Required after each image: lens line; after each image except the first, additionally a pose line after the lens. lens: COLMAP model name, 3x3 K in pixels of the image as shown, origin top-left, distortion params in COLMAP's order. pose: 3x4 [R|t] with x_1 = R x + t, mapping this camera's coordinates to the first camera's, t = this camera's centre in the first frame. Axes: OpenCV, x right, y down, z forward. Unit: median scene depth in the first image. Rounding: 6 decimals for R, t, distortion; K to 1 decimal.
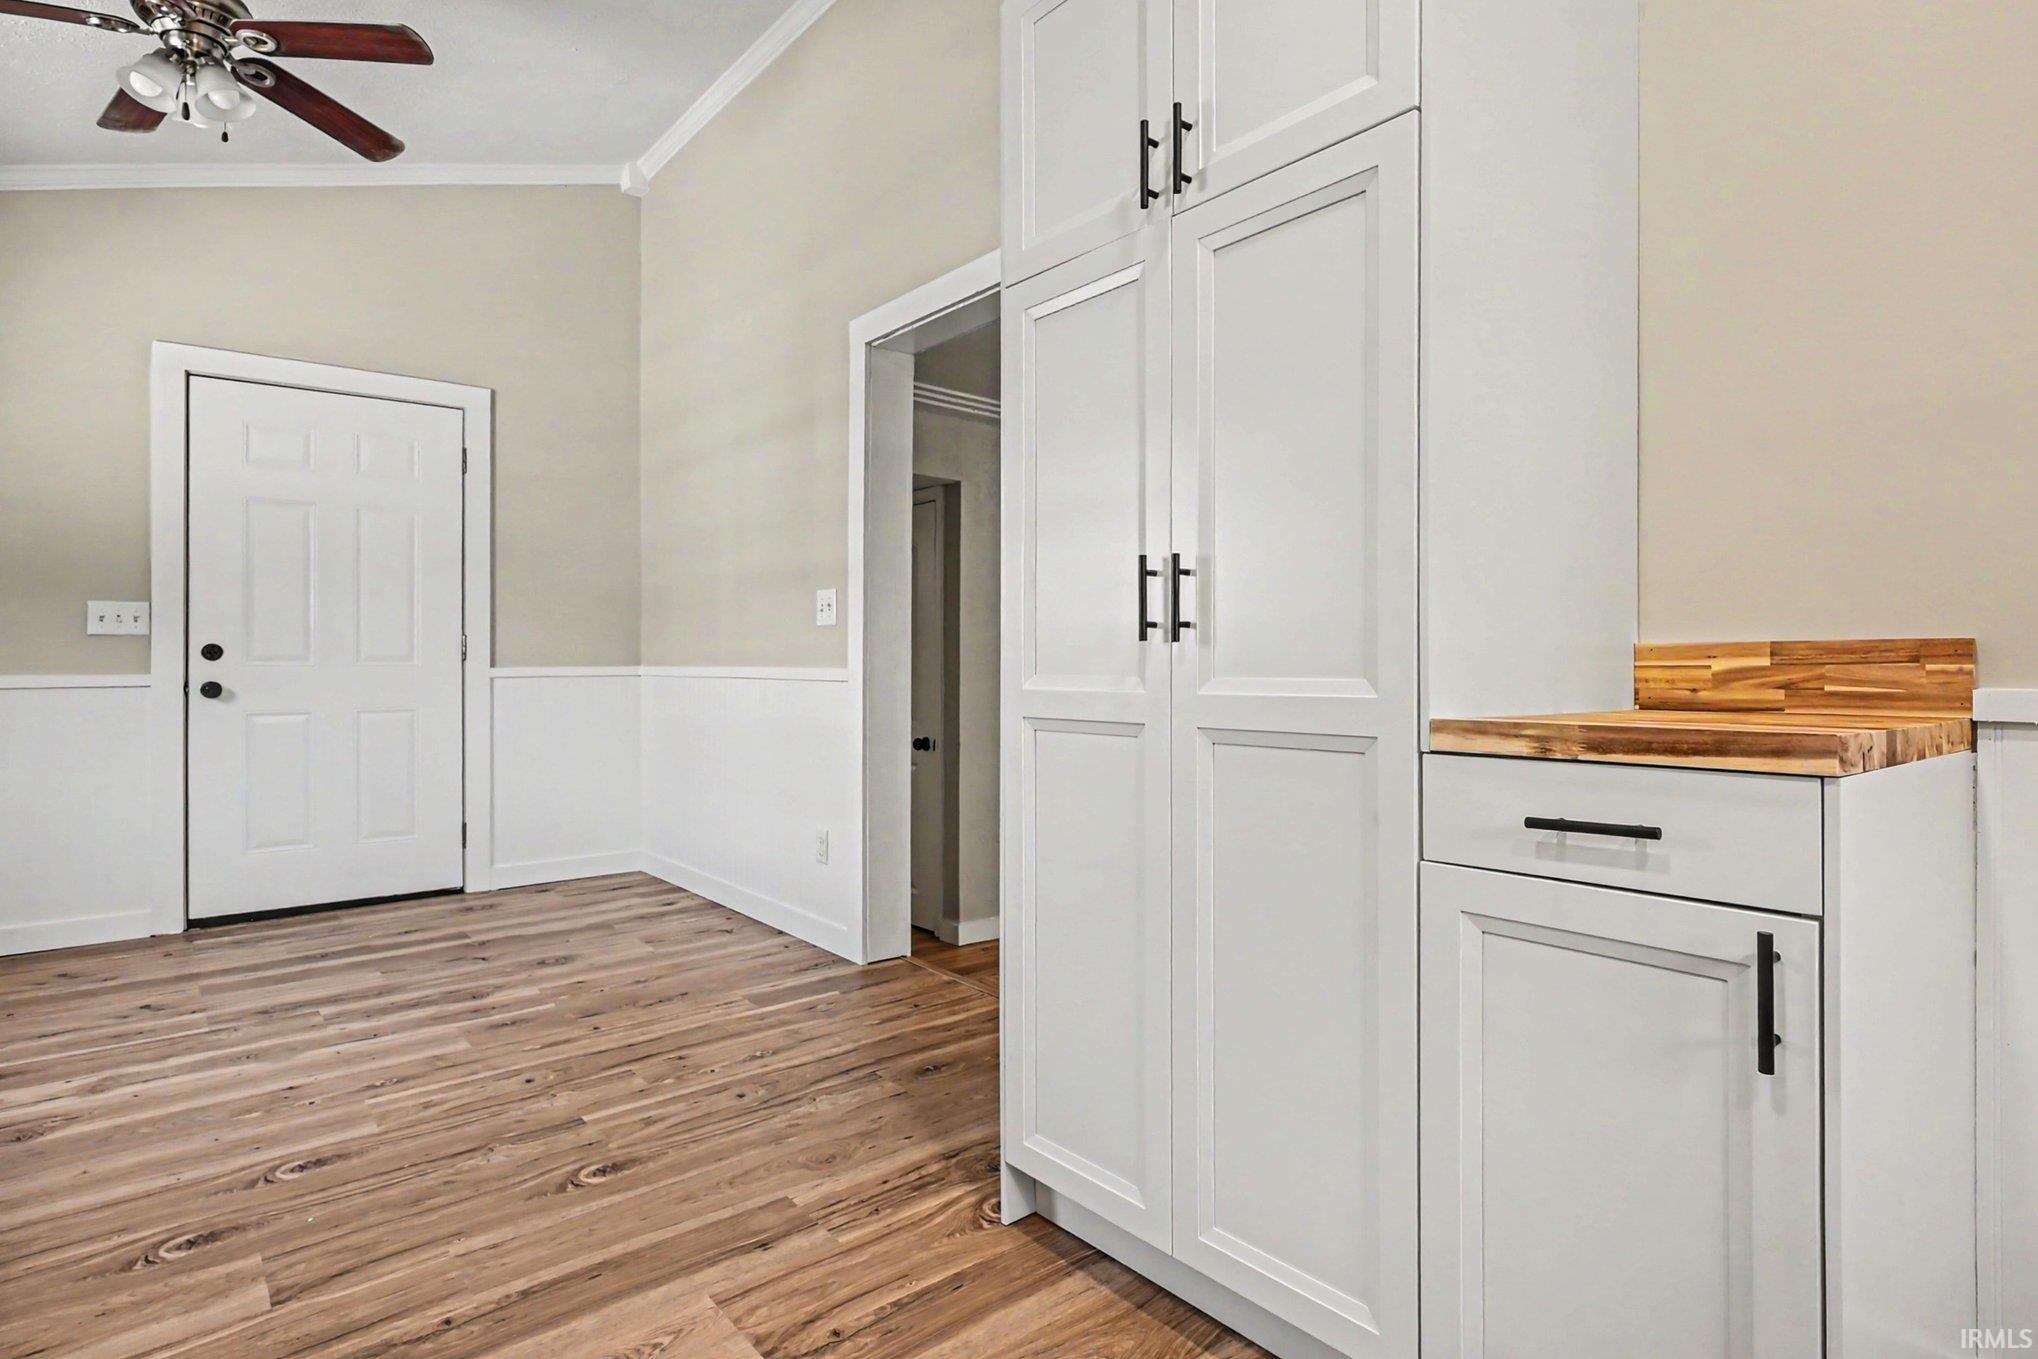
lens RADIAL K [[1060.4, 0, 1027.4], [0, 1060.4, 668.7], [0, 0, 1]] dist [-0.002752, 0.002464]
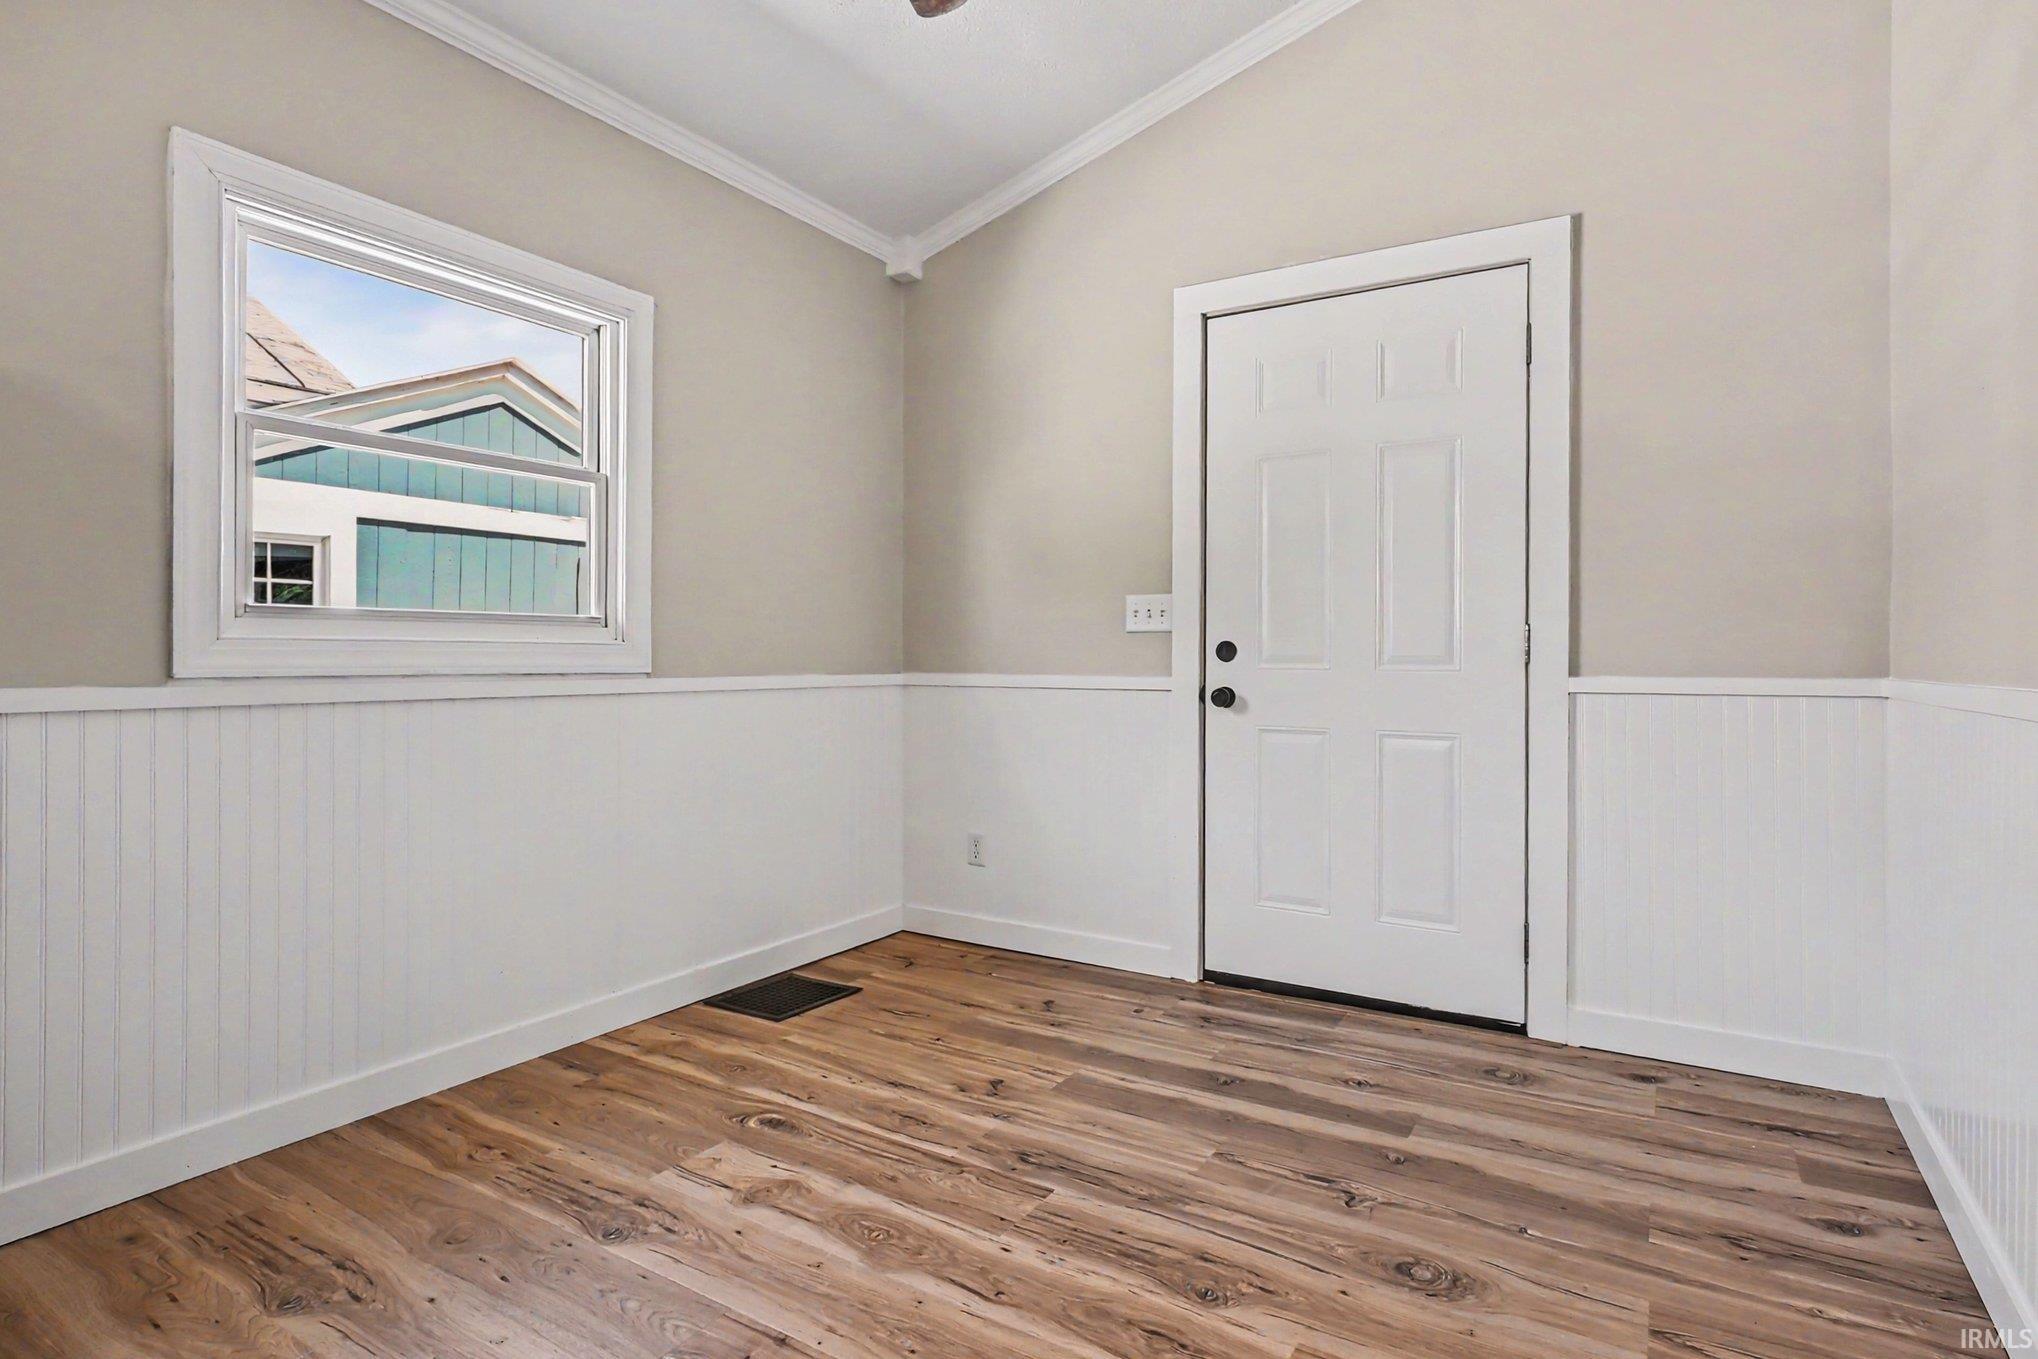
lens RADIAL K [[1060.4, 0, 1072.3], [0, 1060.4, 652.5], [0, 0, 1]] dist [-0.002752, 0.002464]
pose [[0.316116, 0.001206, -0.948720, -0.029262], [-0.015600, 0.999871, -0.003927, -0.009386], [0.948592, 0.016041, 0.316094, 0.643857]]
